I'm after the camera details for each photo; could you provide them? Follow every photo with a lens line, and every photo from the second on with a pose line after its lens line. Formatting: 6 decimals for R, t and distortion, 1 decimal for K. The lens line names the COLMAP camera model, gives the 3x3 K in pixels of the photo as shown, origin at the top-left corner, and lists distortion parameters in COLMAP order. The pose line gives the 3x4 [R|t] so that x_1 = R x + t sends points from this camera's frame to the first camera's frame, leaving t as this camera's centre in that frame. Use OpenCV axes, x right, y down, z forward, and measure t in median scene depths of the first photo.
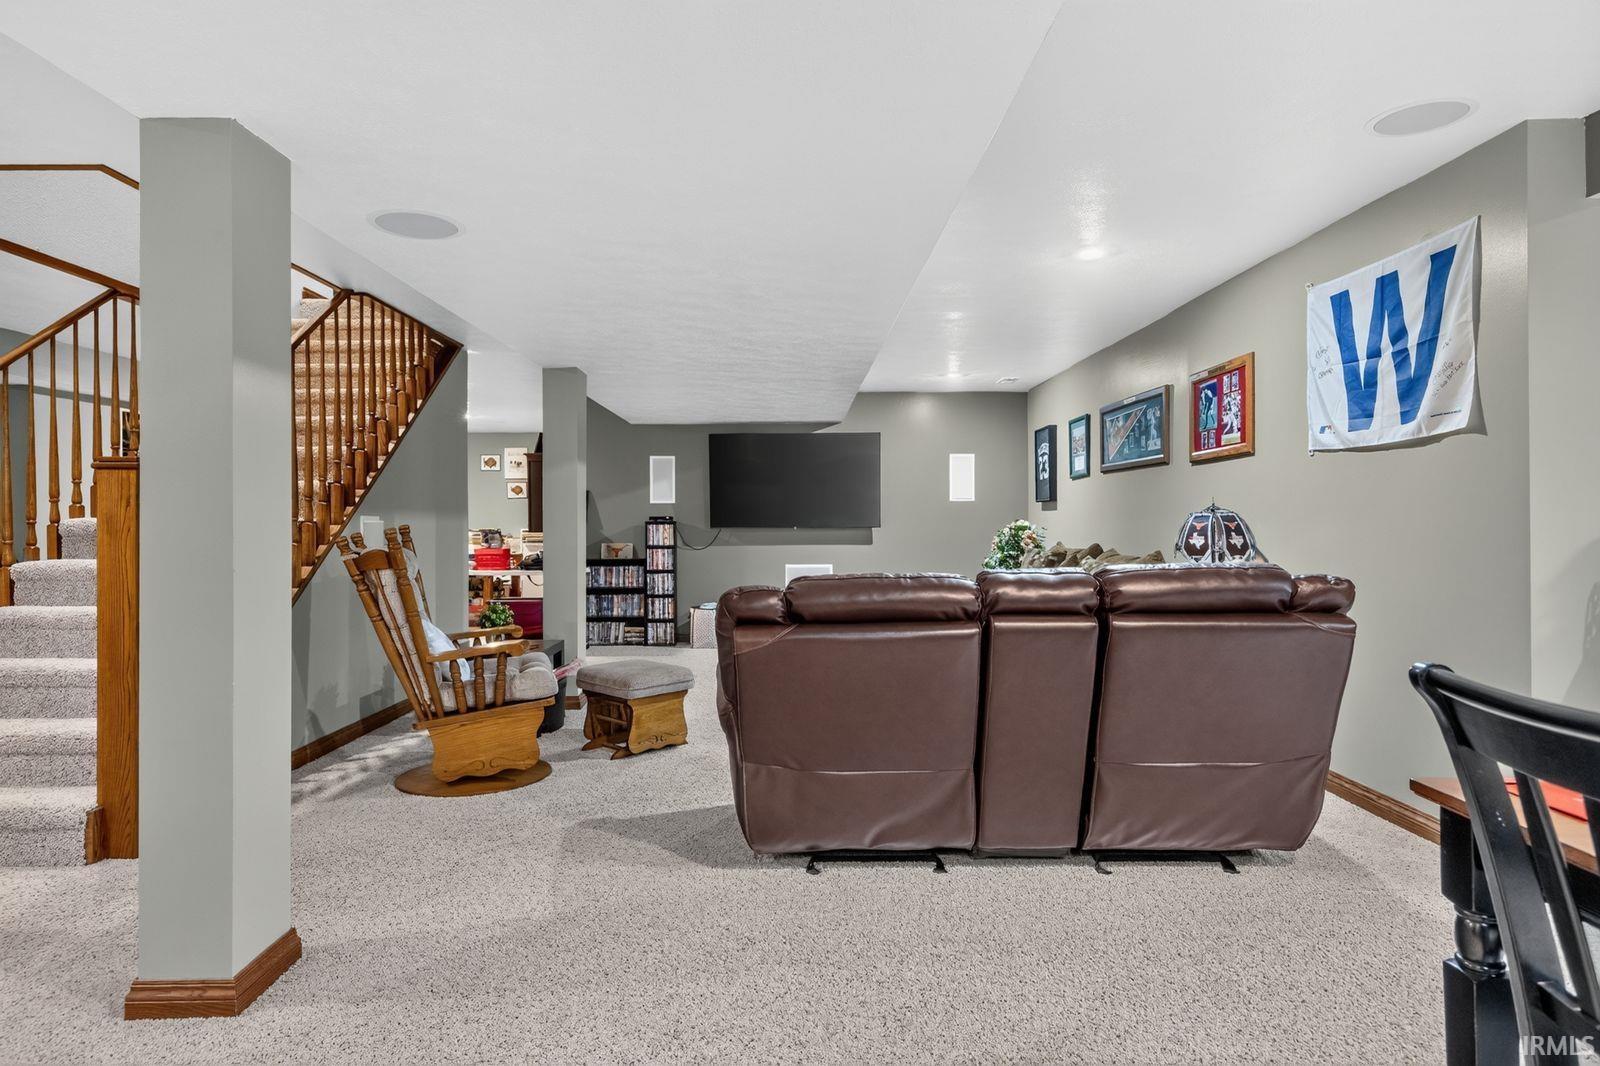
lens RADIAL K [[926.3, 0, 799.2], [0, 926.3, 528.4], [0, 0, 1]] dist [-0.001311, -0.000172]
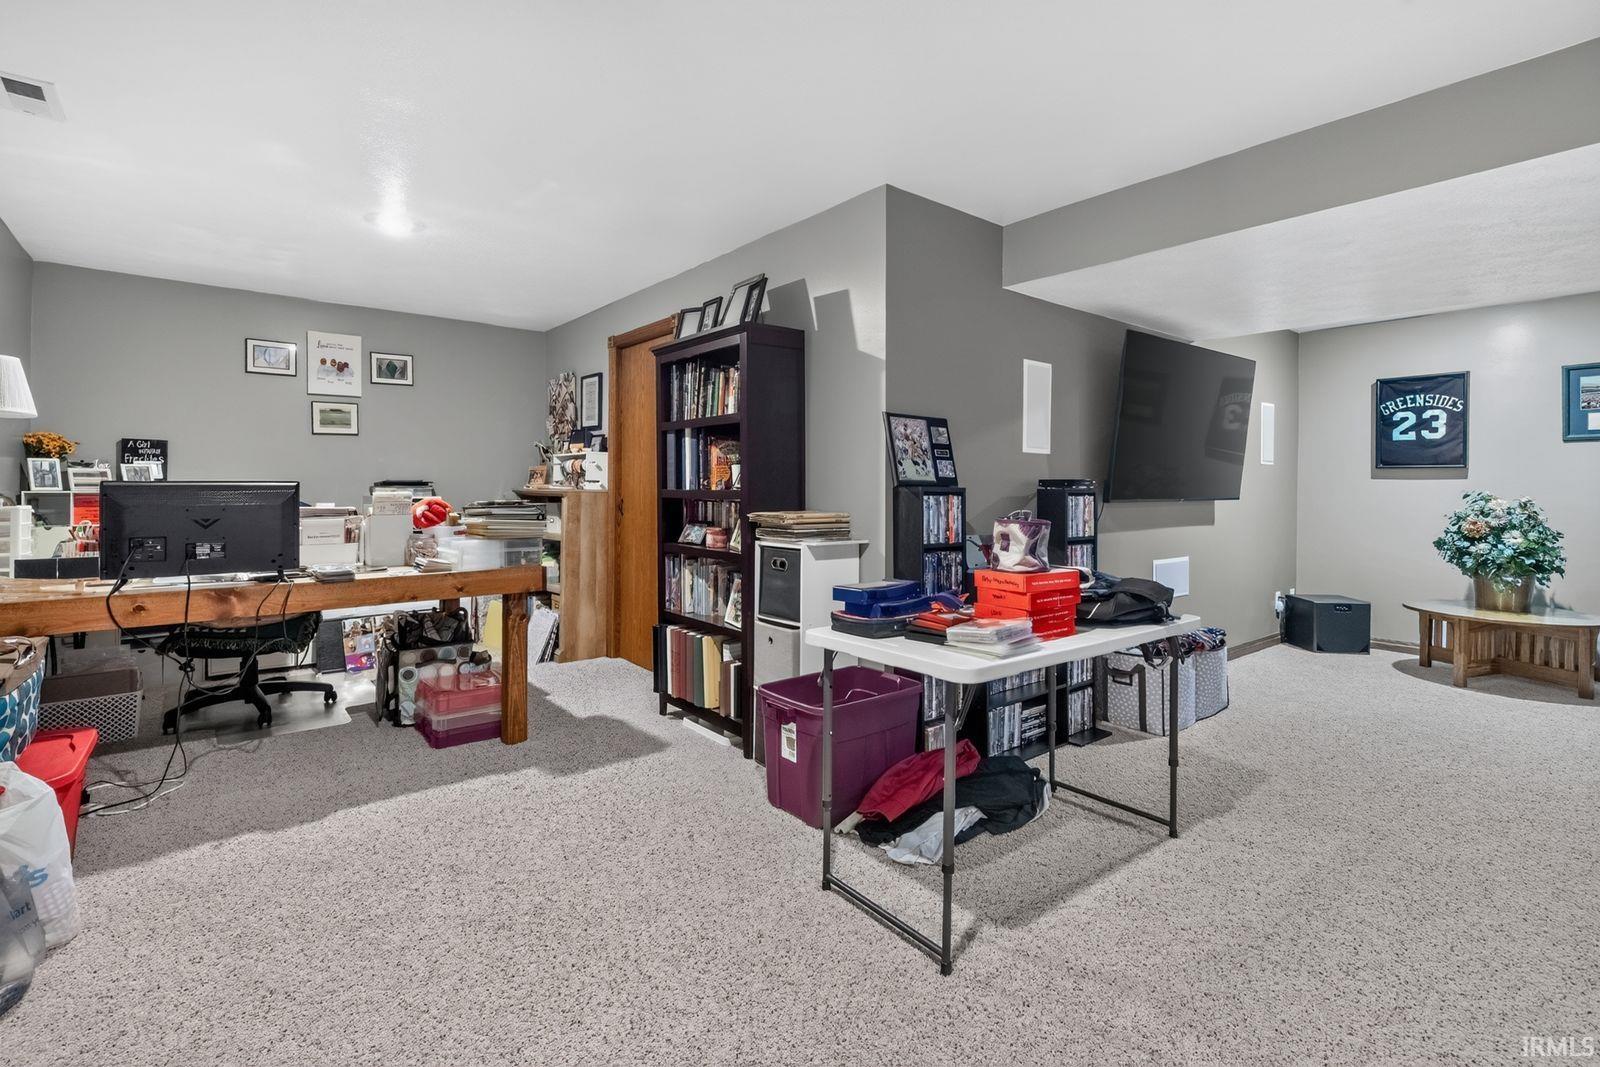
lens RADIAL K [[717.5, 0, 787.0], [0, 717.5, 484.8], [0, 0, 1]] dist [-0.003396, -0.000643]
pose [[0.778532, 0.008591, 0.627546, -0.901770], [-0.005123, 0.999960, -0.007334, -0.011612], [-0.627584, 0.002495, 0.778545, 1.381778]]
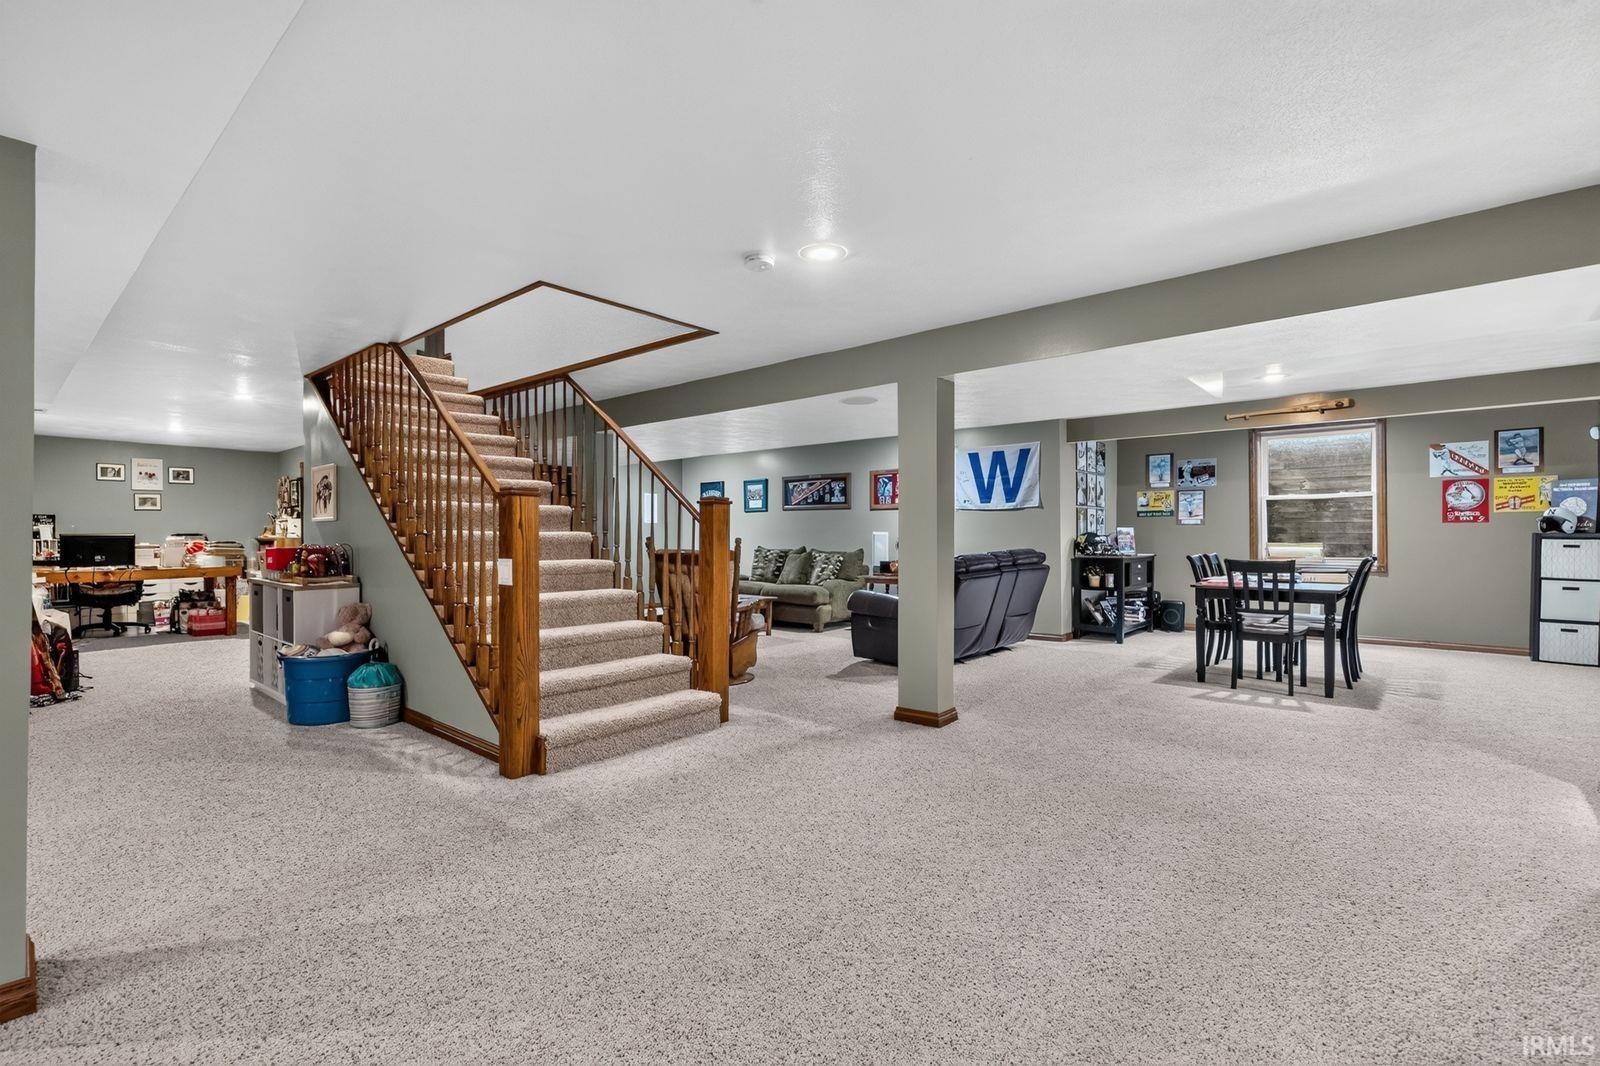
lens RADIAL K [[717.5, 0, 800.9], [0, 717.5, 537.3], [0, 0, 1]] dist [-0.003396, -0.000643]
pose [[0.652294, -0.000906, 0.757966, -1.075827], [0.005229, 0.999981, -0.003304, 0.002731], [-0.757948, 0.006119, 0.652286, -0.014819]]
